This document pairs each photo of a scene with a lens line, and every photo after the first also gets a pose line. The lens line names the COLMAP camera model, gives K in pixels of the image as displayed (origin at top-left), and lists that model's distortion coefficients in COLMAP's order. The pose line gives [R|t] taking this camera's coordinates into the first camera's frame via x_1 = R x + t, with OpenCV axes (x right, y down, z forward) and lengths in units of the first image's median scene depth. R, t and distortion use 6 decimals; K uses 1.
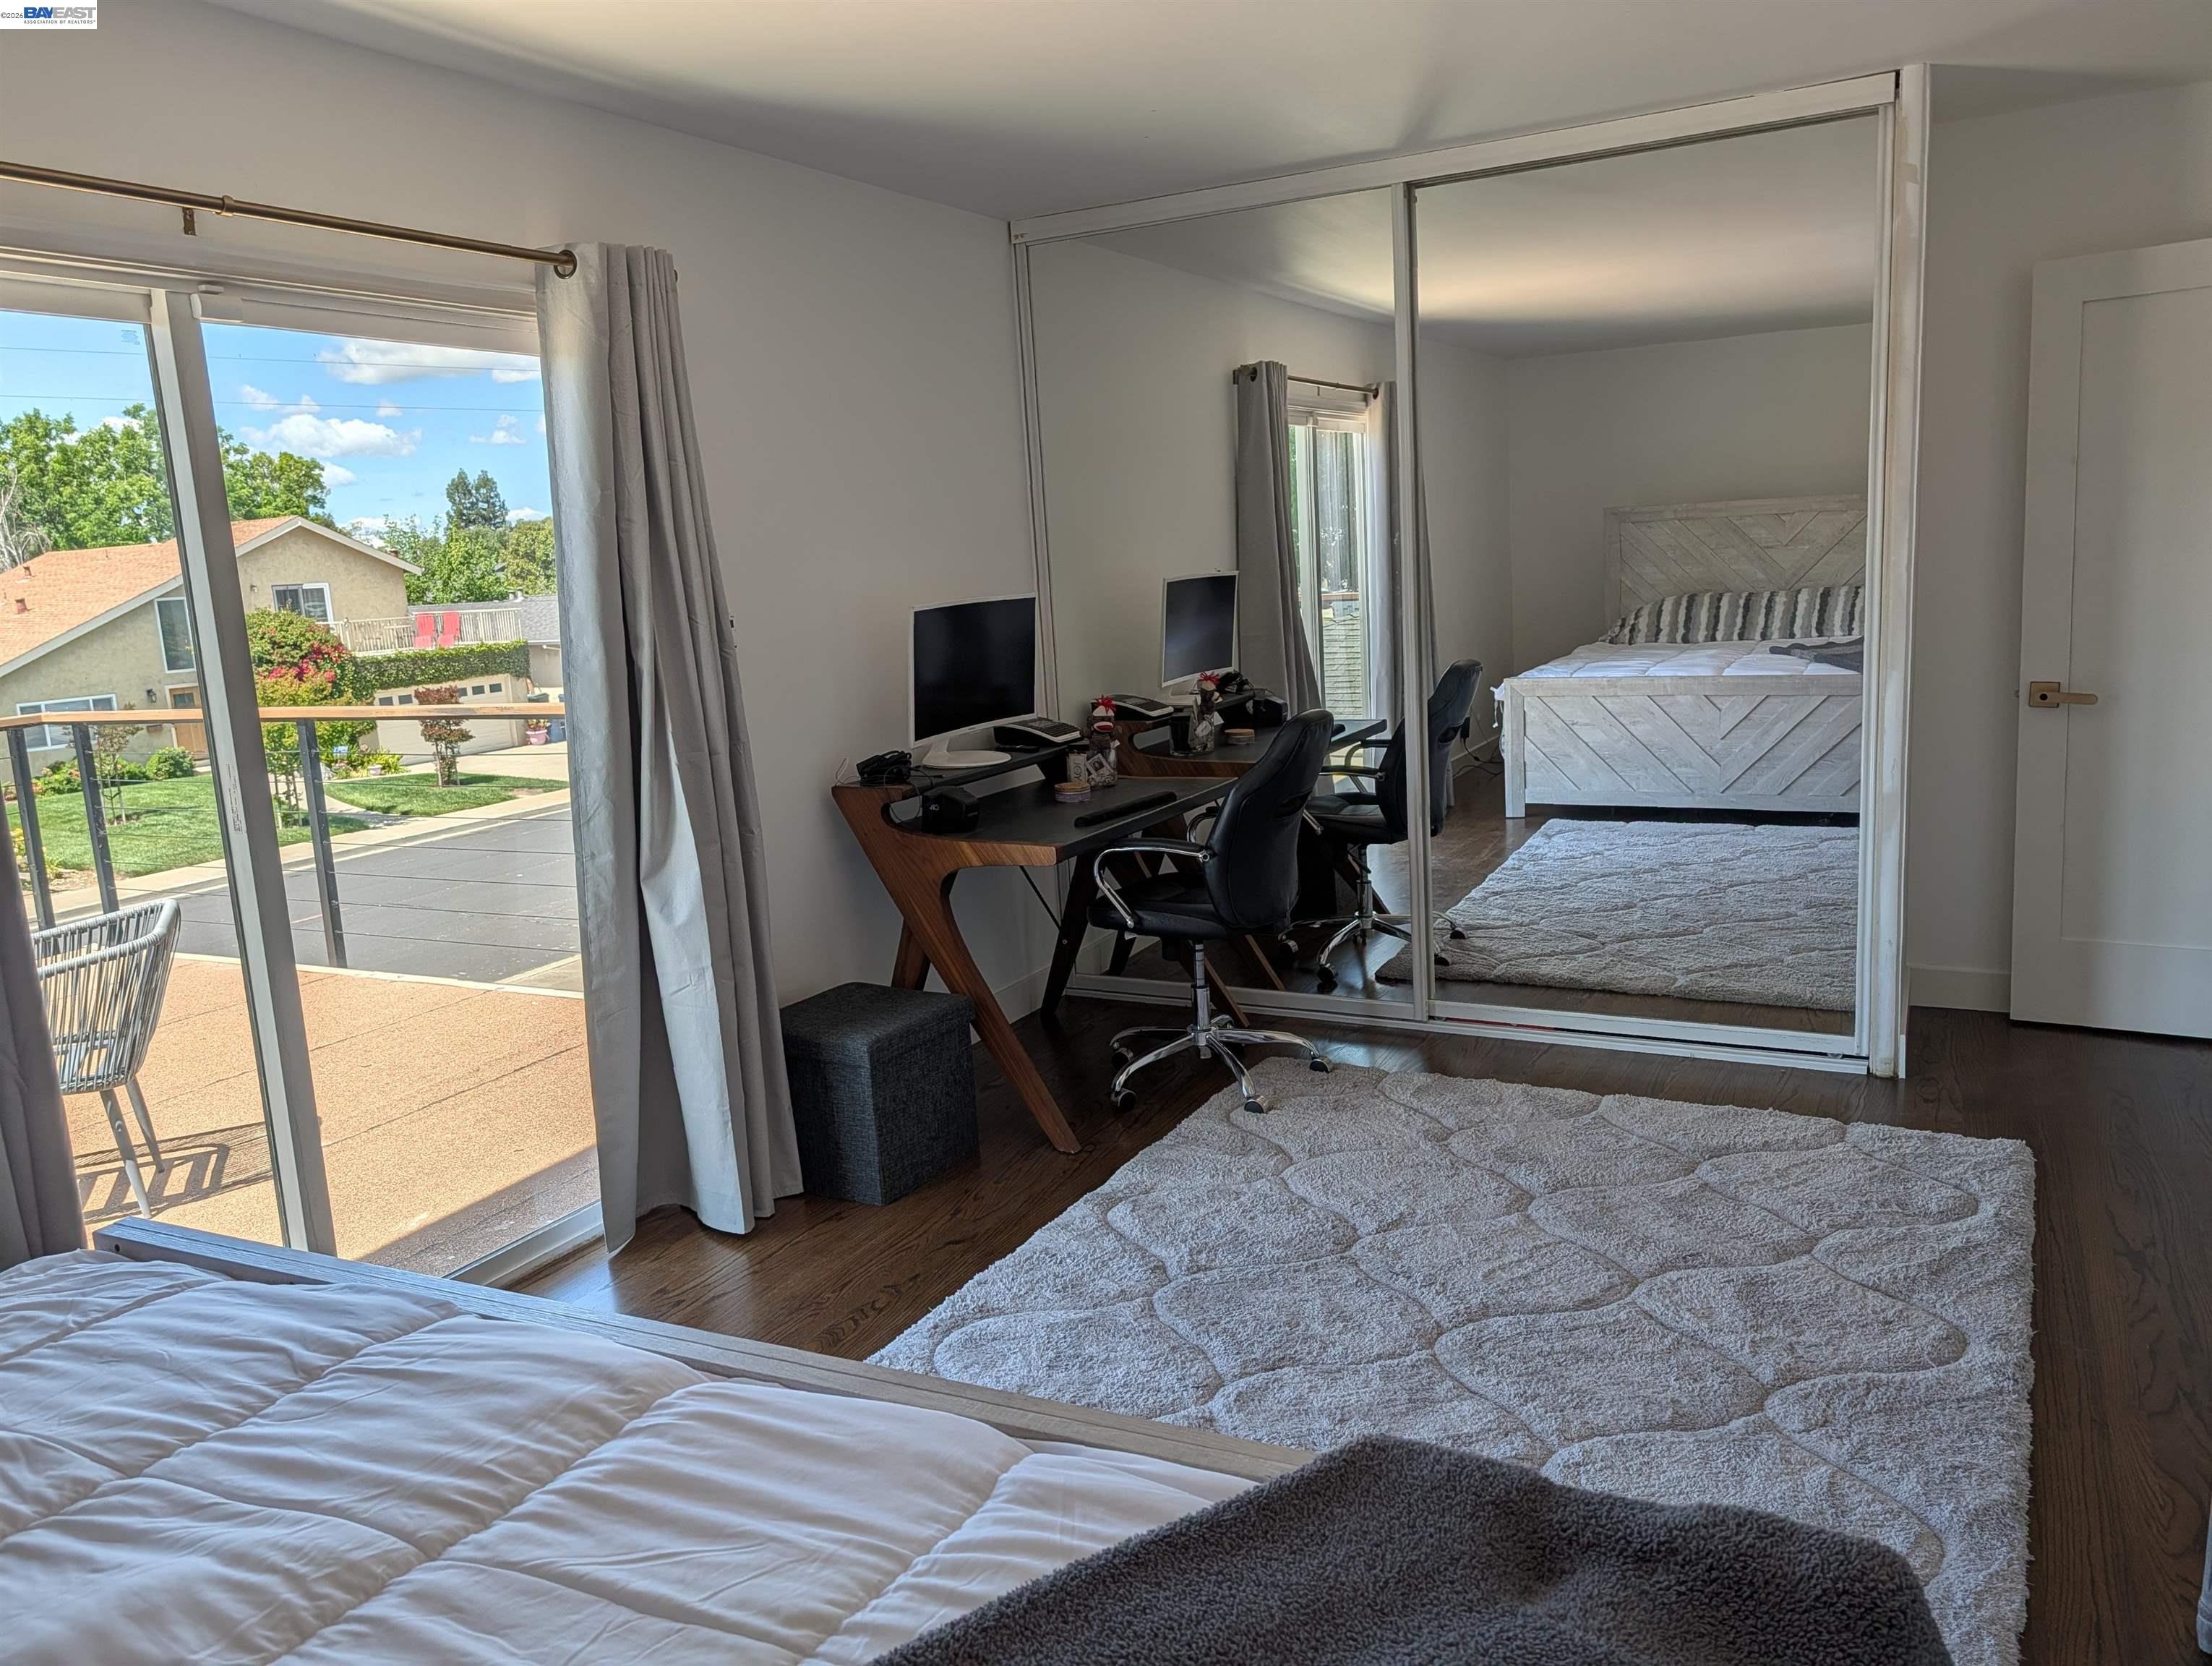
lens RADIAL K [[1576.7, 0, 1114.1], [0, 1576.7, 852.3], [0, 0, 1]] dist [0.029153, -0.030381]
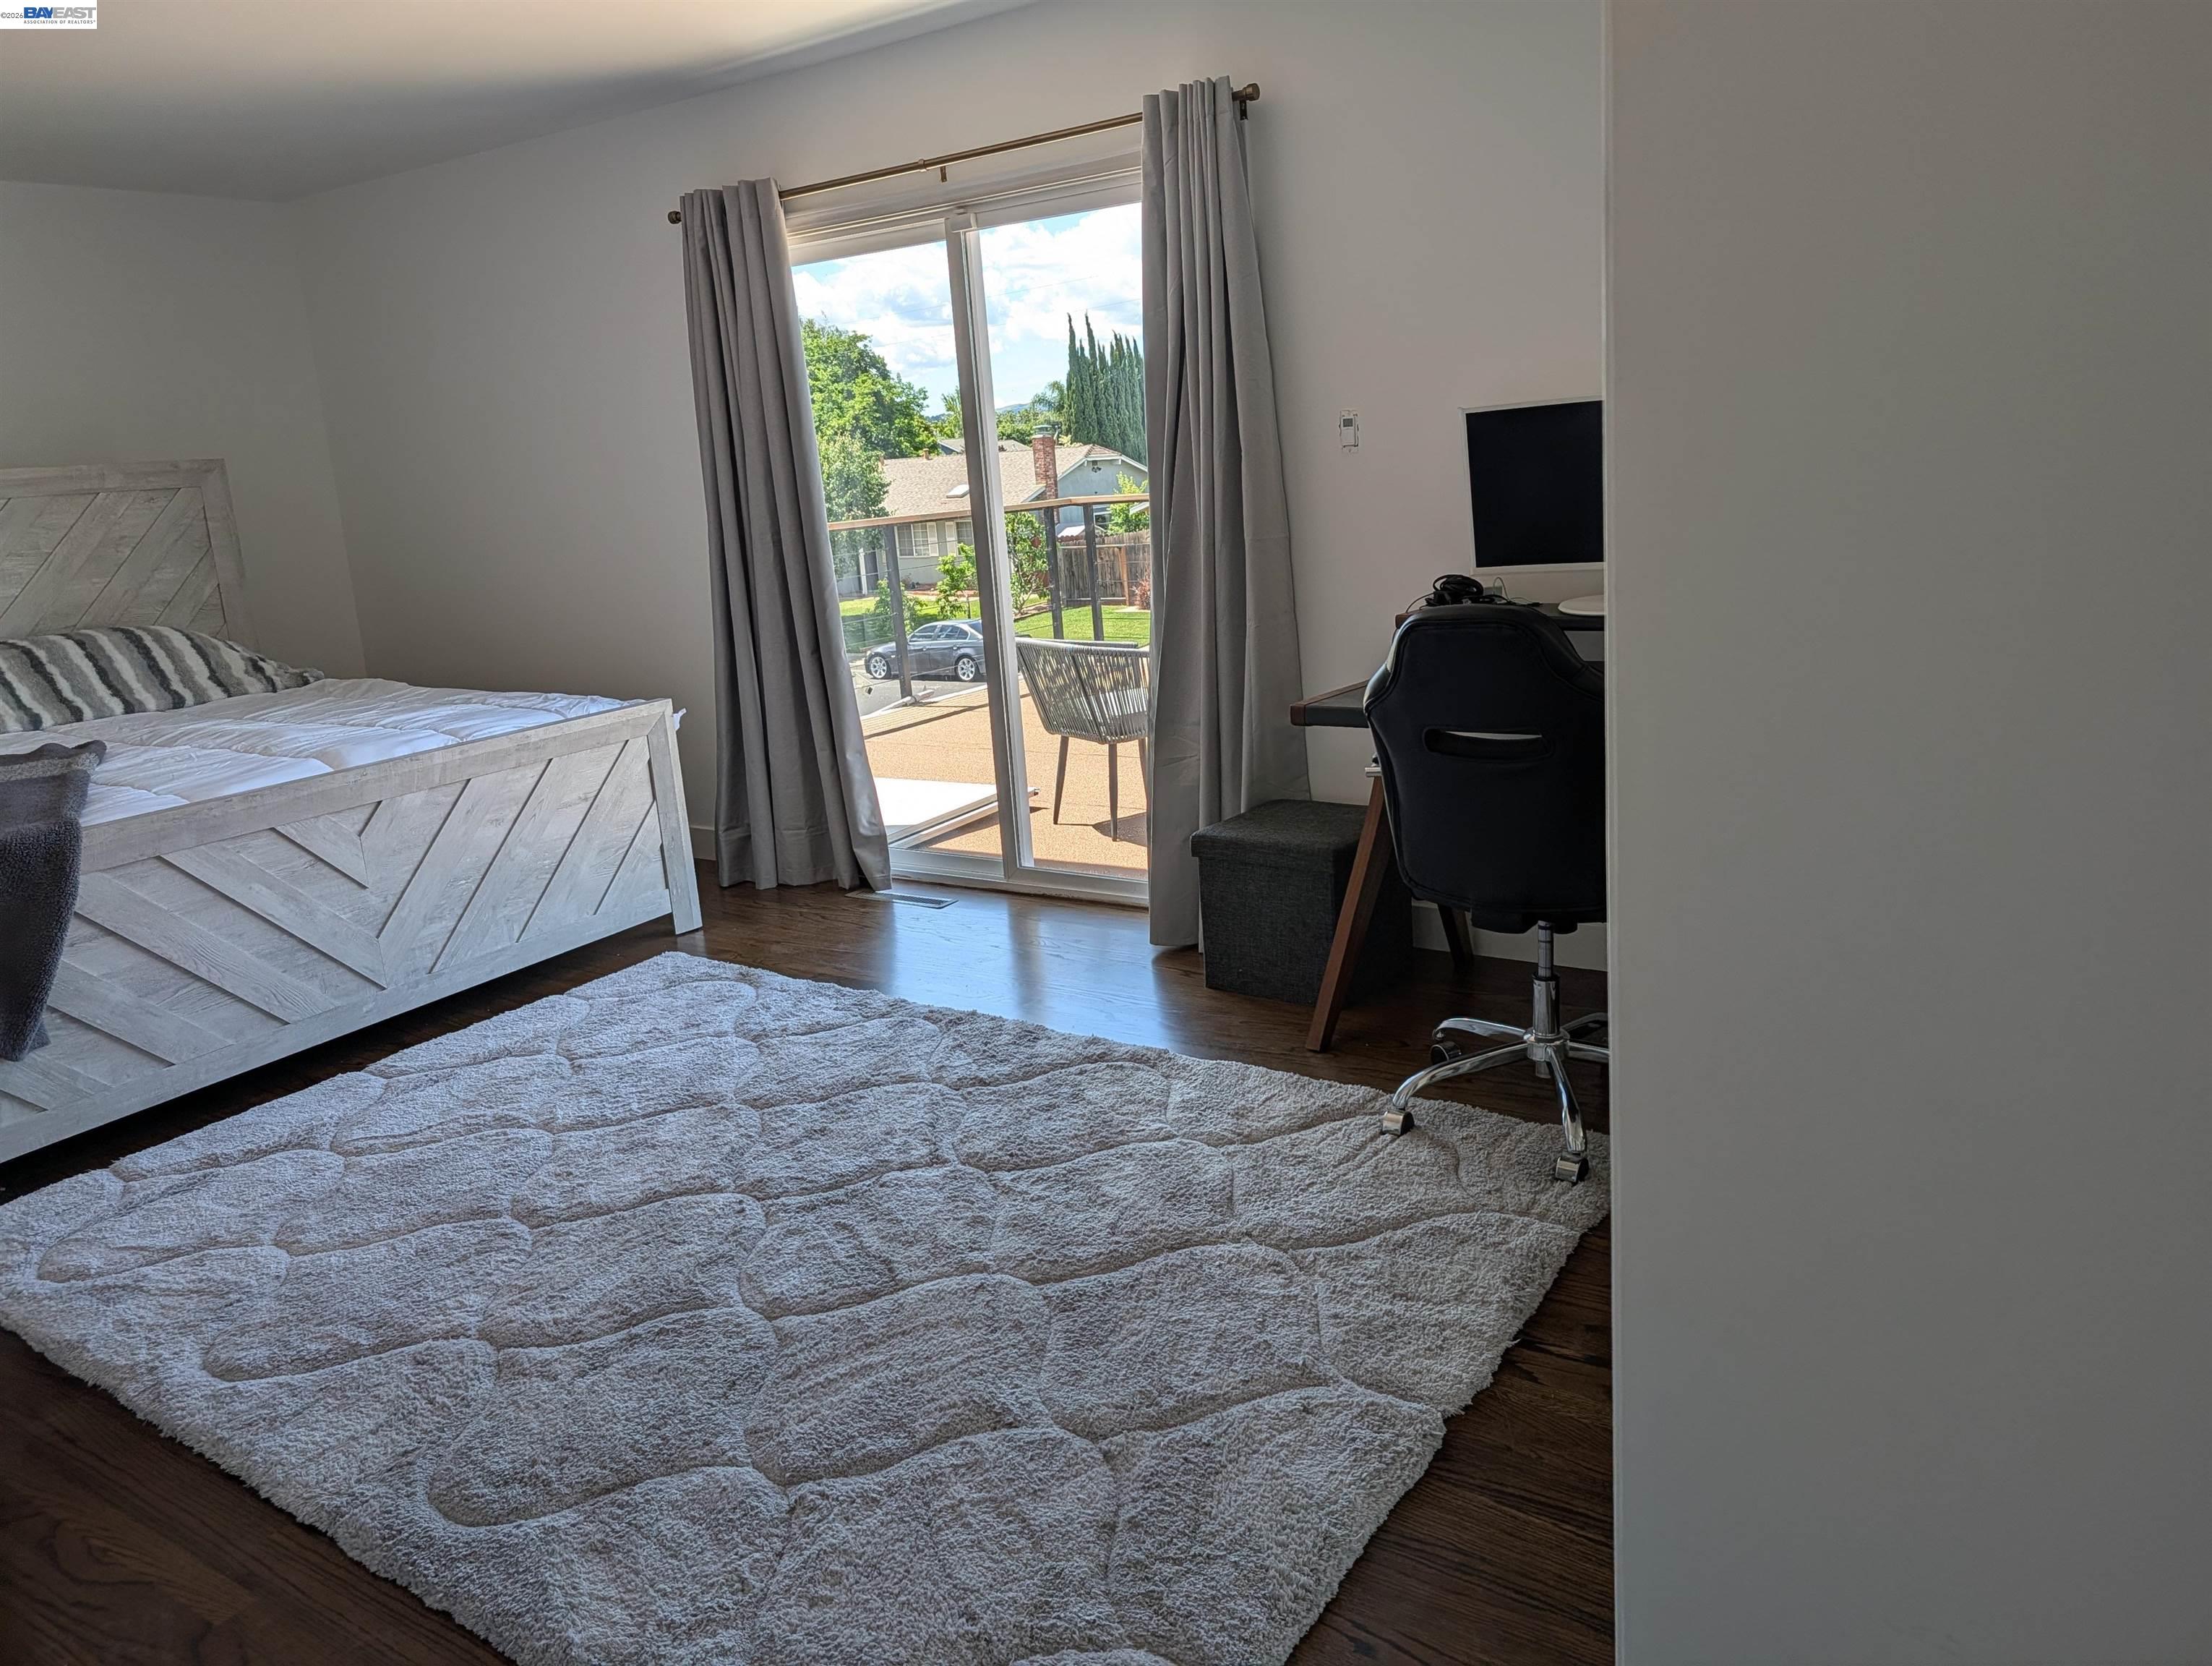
lens RADIAL K [[1576.7, 0, 1096.7], [0, 1576.7, 829.7], [0, 0, 1]] dist [0.029153, -0.030381]
pose [[-0.104413, 0.302673, -0.947358, 0.863011], [-0.113501, 0.942715, 0.313699, -0.208560], [0.988036, 0.140280, -0.064079, 0.988176]]
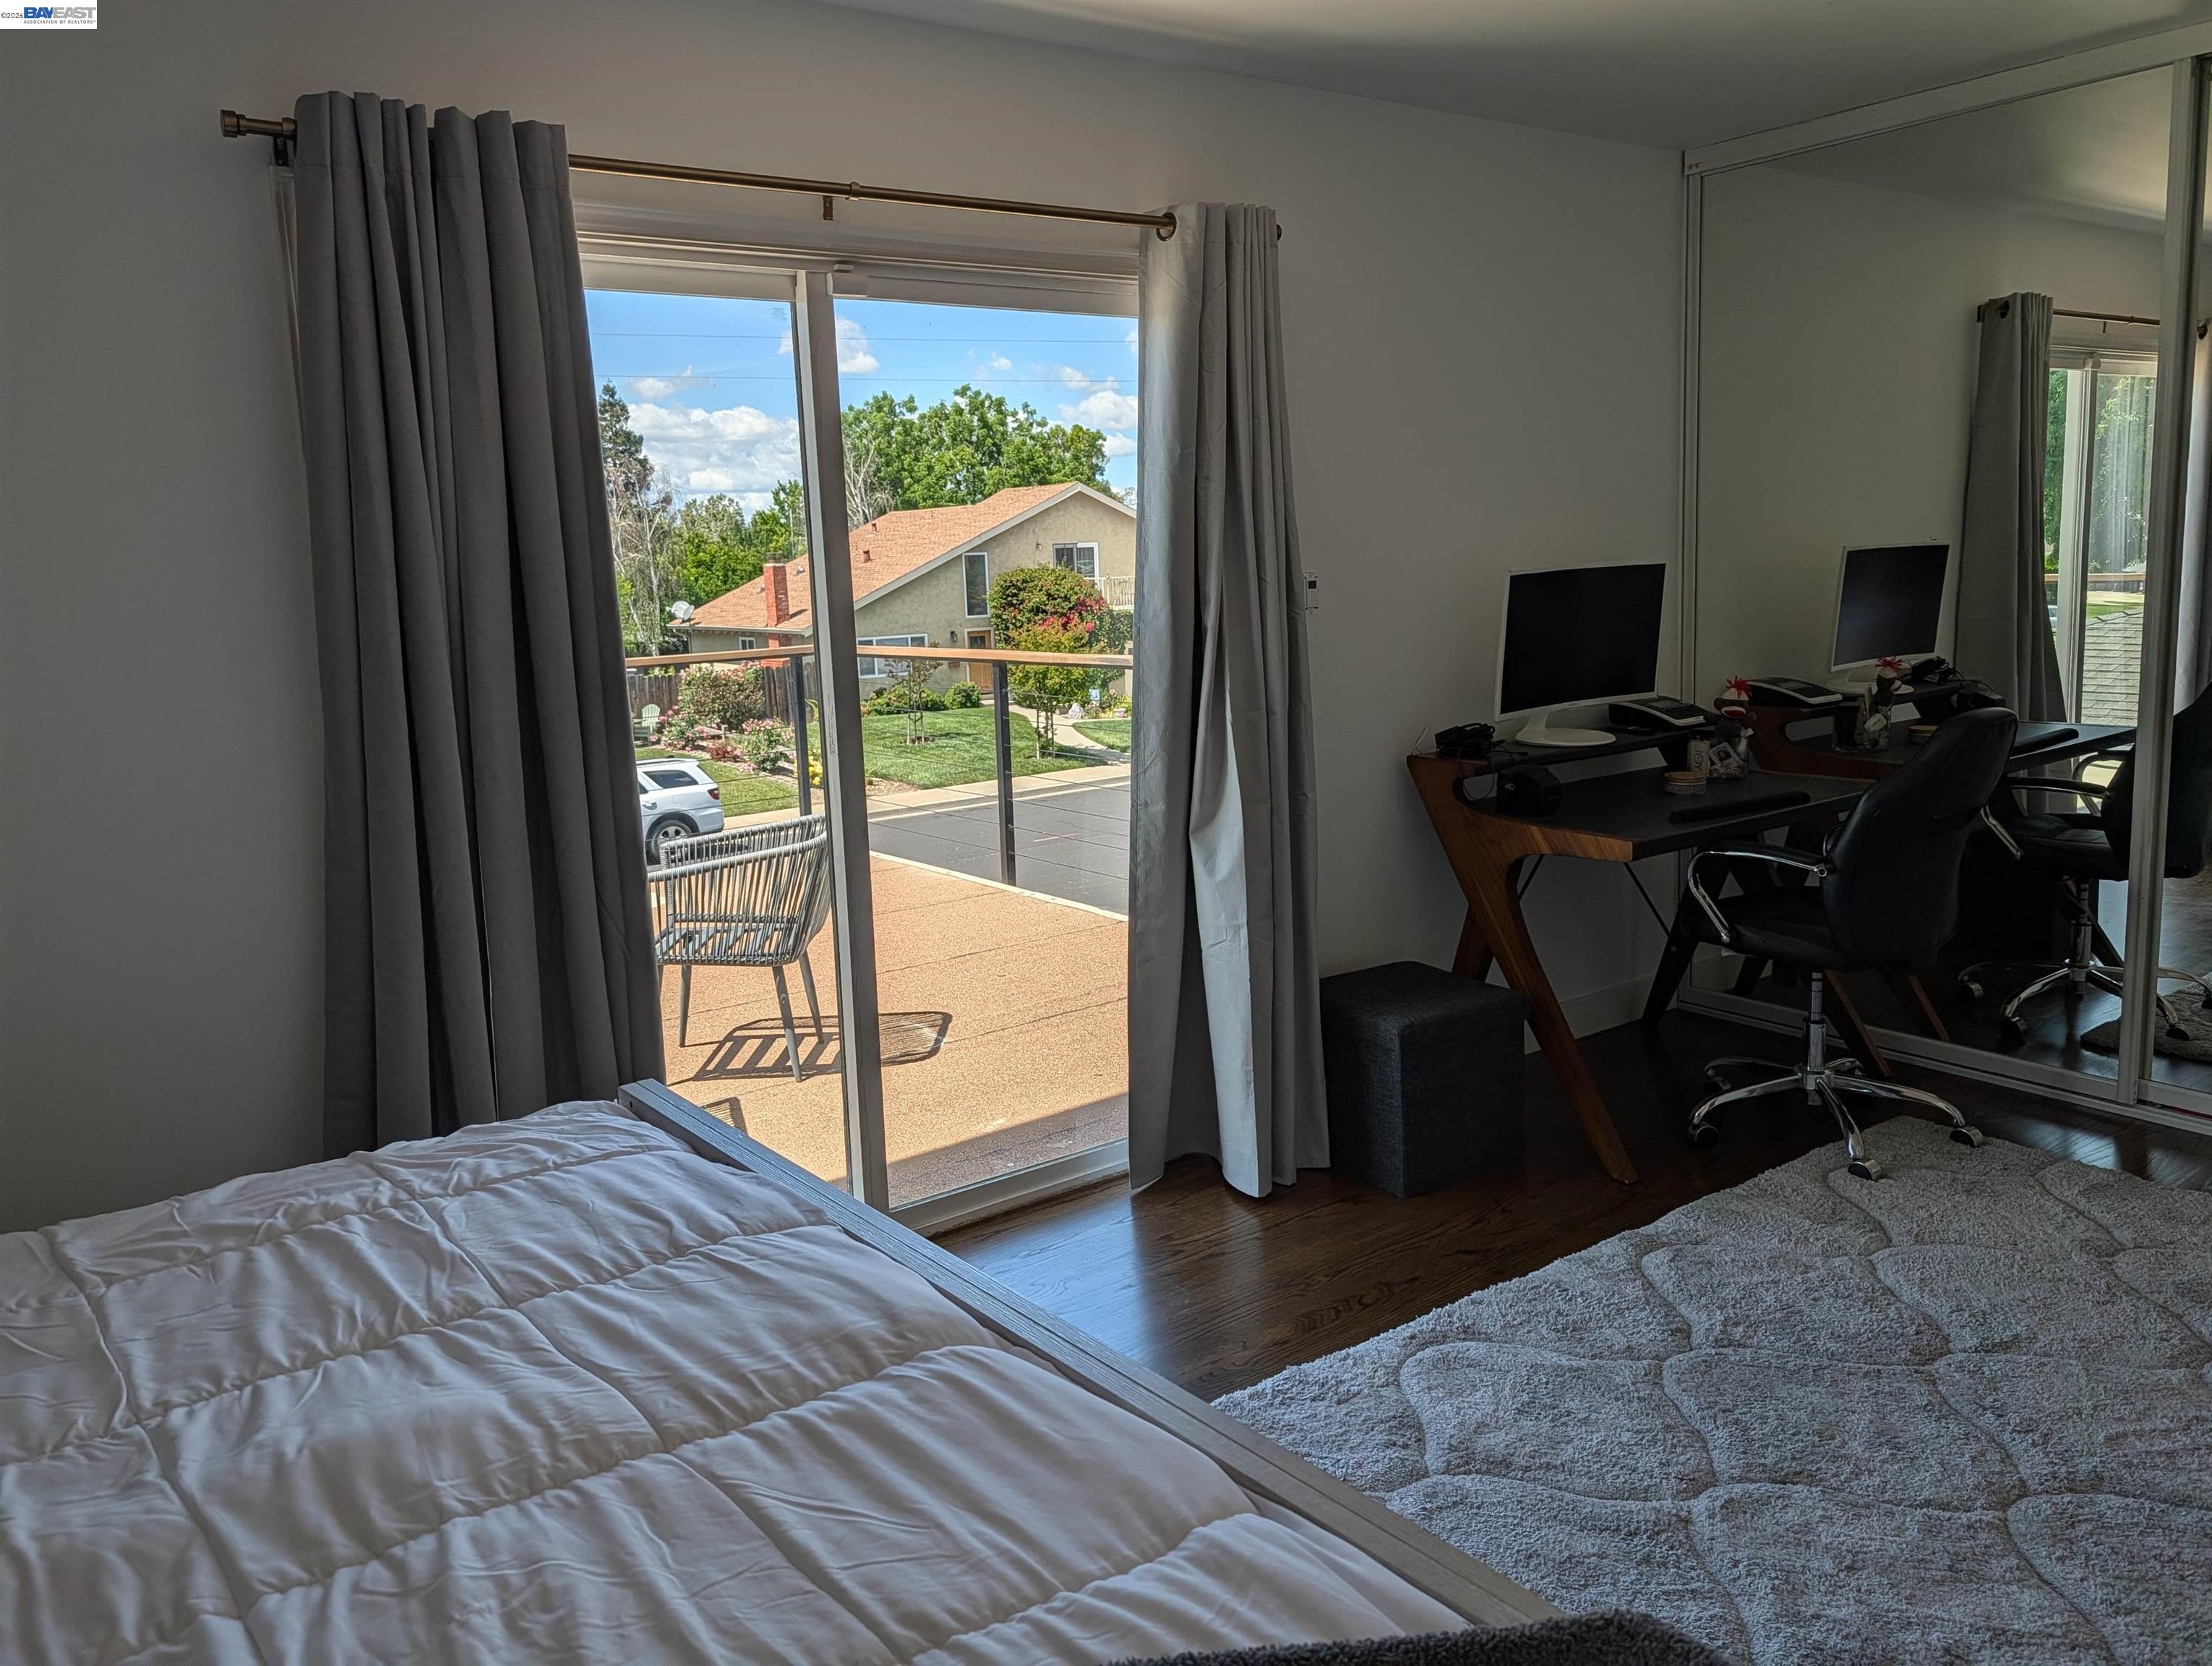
lens RADIAL K [[1576.7, 0, 1113.3], [0, 1576.7, 829.5], [0, 0, 1]] dist [0.029153, -0.030381]
pose [[0.898044, 0.097689, -0.428922, 0.087271], [-0.094983, 0.995092, 0.027769, -0.007843], [0.429529, 0.015802, 0.902915, 0.060855]]
